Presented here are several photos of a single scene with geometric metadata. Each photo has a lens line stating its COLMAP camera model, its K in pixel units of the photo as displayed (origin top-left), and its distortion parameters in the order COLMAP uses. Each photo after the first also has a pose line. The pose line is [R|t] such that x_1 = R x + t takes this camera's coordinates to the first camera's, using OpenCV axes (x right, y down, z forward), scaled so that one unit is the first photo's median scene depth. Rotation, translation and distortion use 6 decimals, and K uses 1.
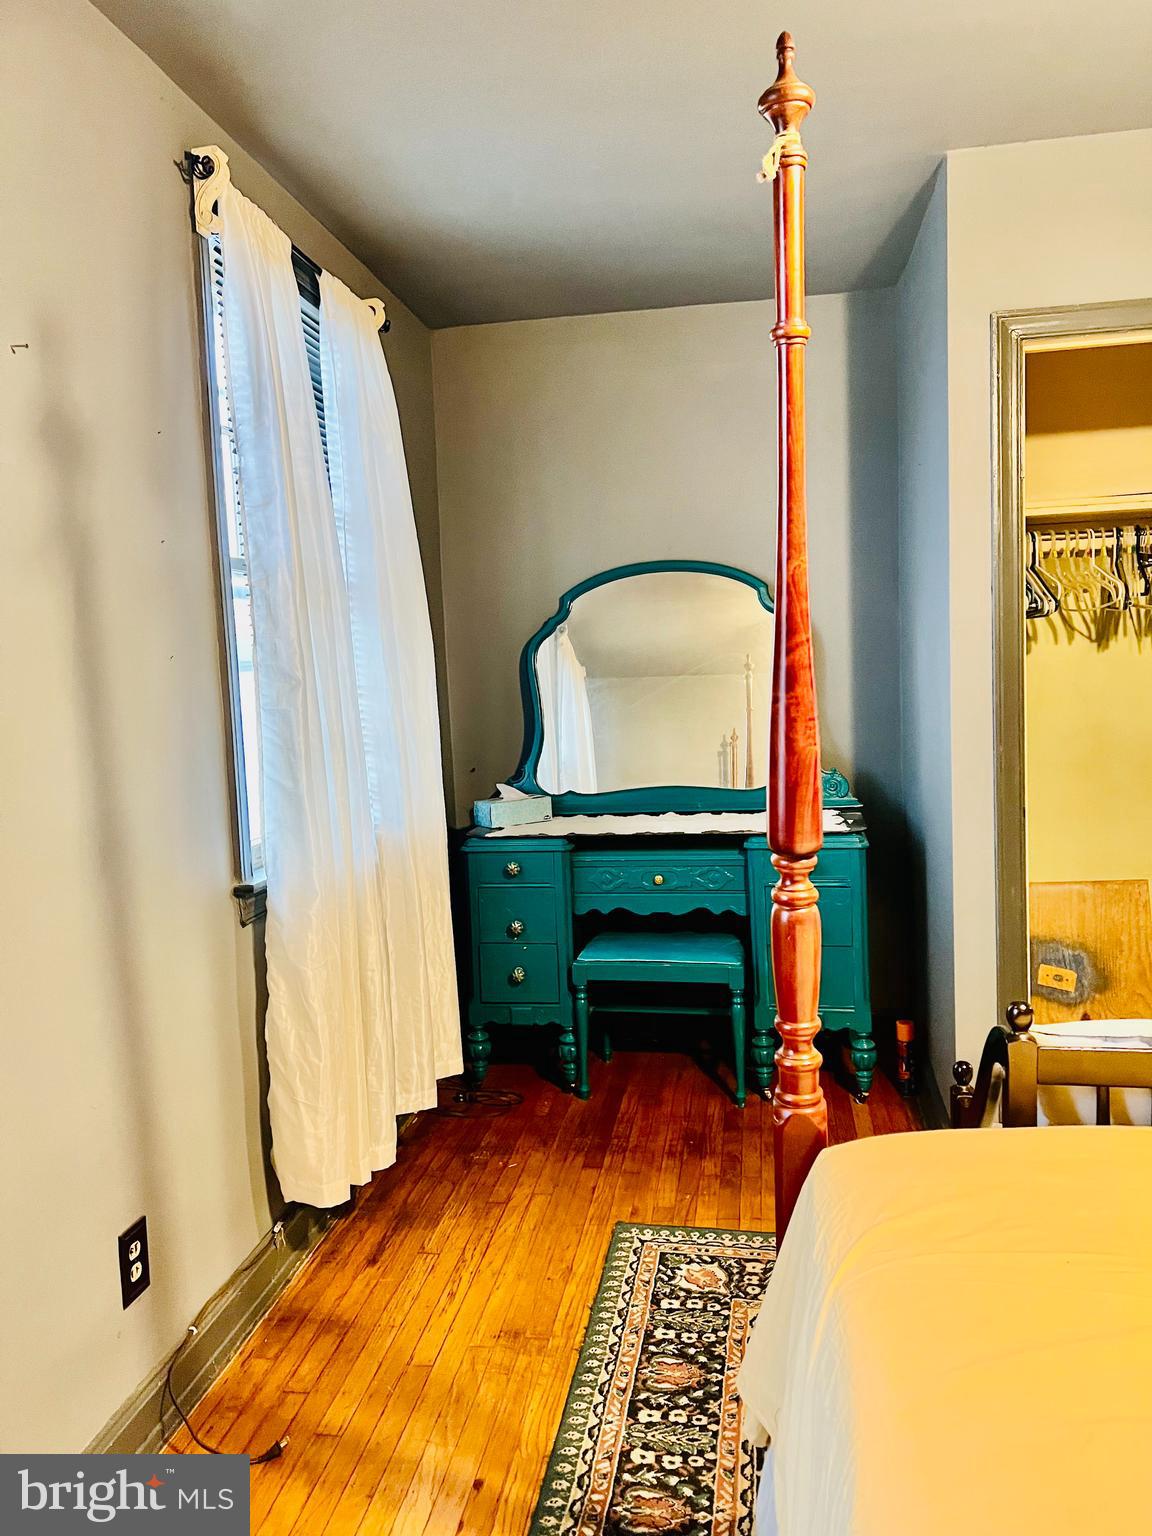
lens RADIAL K [[1161.4, 0, 575.5], [0, 1161.4, 767.3], [0, 0, 1]] dist [0.061899, -0.066693]
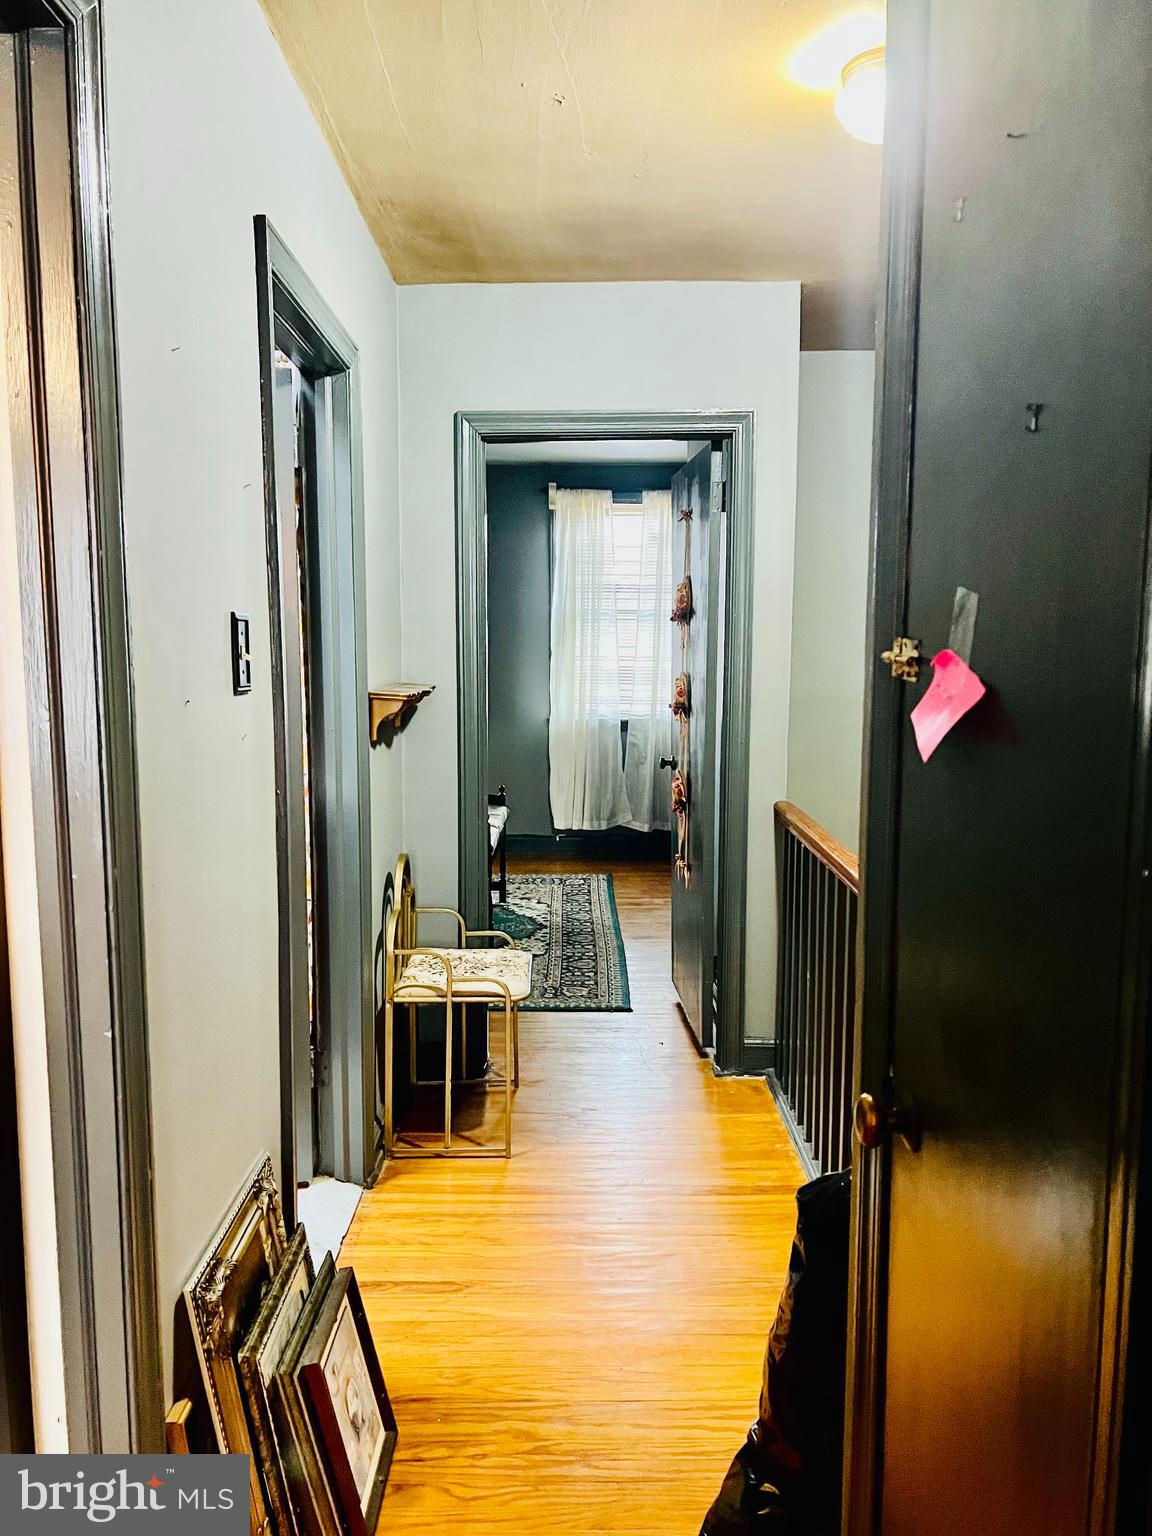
lens RADIAL K [[1161.4, 0, 576.7], [0, 1161.4, 767.7], [0, 0, 1]] dist [0.061899, -0.066693]
pose [[-0.984337, 0.061881, -0.165079, 0.453351], [0.024233, 0.974977, 0.220980, -0.397803], [0.174623, 0.213519, -0.961206, 3.134724]]
